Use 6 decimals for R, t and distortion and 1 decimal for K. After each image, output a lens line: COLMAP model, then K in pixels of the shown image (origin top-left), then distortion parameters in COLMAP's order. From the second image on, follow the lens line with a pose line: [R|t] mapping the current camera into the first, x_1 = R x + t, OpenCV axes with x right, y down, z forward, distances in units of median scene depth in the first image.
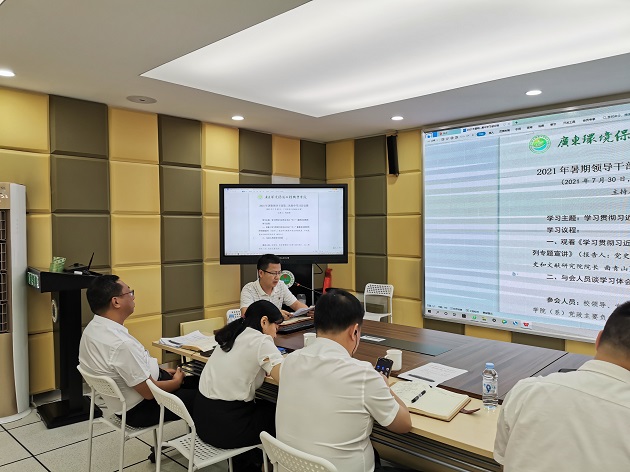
lens RADIAL K [[490.5, 0, 315.4], [0, 490.5, 234.7], [0, 0, 1]] dist [0.027821, 0.004314]
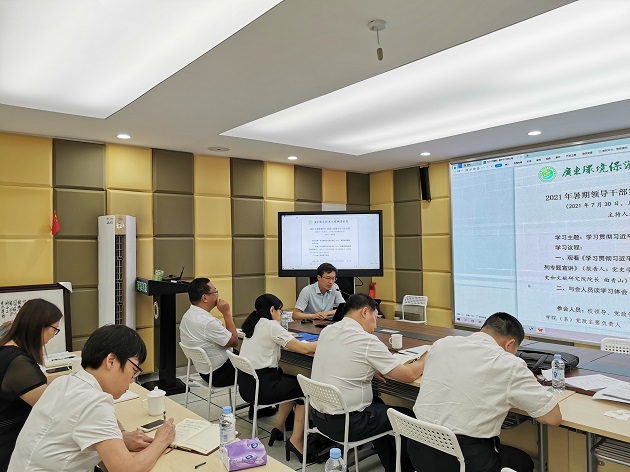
lens RADIAL K [[490.5, 0, 314.8], [0, 490.5, 237.0], [0, 0, 1]] dist [0.027821, 0.004314]
pose [[0.991560, -0.008697, -0.129359, 0.057819], [0.004221, 0.999384, -0.034836, 0.003411], [0.129582, 0.033996, 0.990986, -0.218120]]
